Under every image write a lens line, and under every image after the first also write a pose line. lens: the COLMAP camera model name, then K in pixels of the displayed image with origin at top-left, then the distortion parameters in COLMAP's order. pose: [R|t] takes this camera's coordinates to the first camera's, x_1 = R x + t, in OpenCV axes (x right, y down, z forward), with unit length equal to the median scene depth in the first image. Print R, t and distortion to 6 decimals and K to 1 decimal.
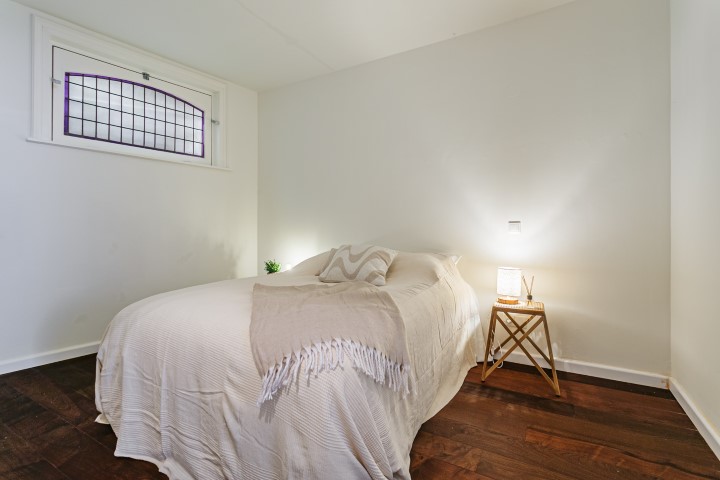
lens RADIAL K [[337.9, 0, 359.6], [0, 337.9, 228.1], [0, 0, 1]] dist [0.001460, 0.000457]
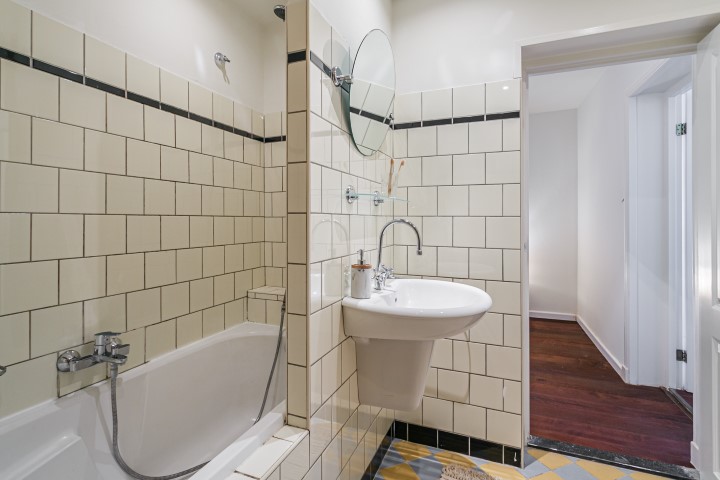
lens RADIAL K [[350.0, 0, 356.8], [0, 350.0, 220.8], [0, 0, 1]] dist [0.001233, 0.000036]
pose [[0.989905, -0.000449, 0.141729, -0.603177], [-0.000186, 0.999990, 0.004465, -0.109815], [-0.141729, -0.004446, 0.989895, -0.784342]]
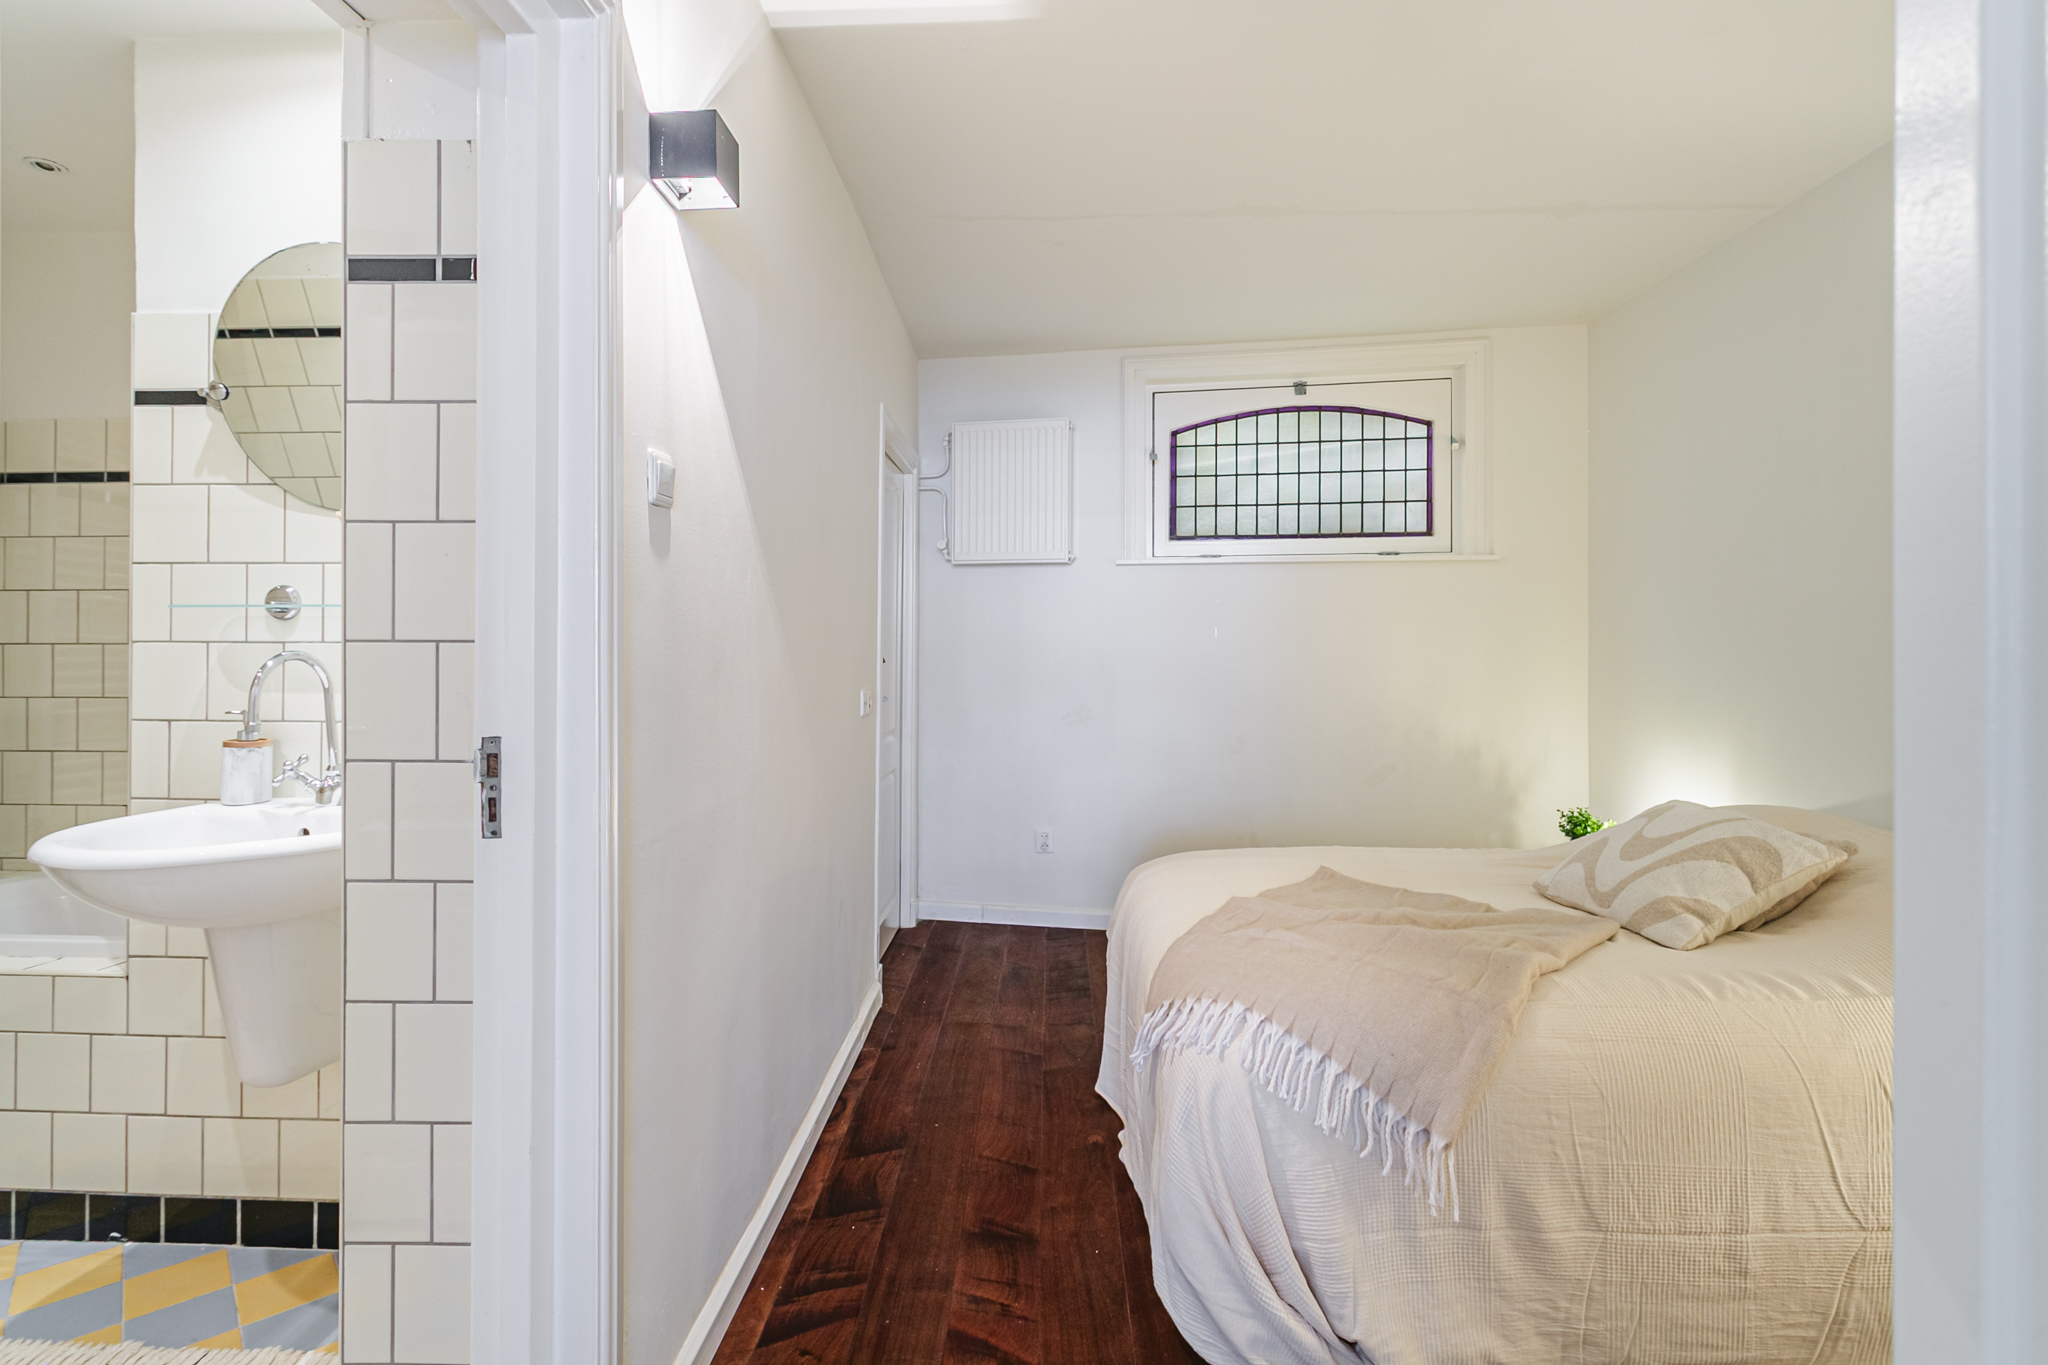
lens RADIAL K [[986.1, 0, 1023.4], [0, 986.1, 652.5], [0, 0, 1]] dist [-0.000174, -0.000517]
pose [[0.470127, 0.003078, -0.882593, 0.569184], [0.001453, 0.999990, 0.004262, -0.111670], [0.882598, -0.003286, 0.470118, -0.002786]]
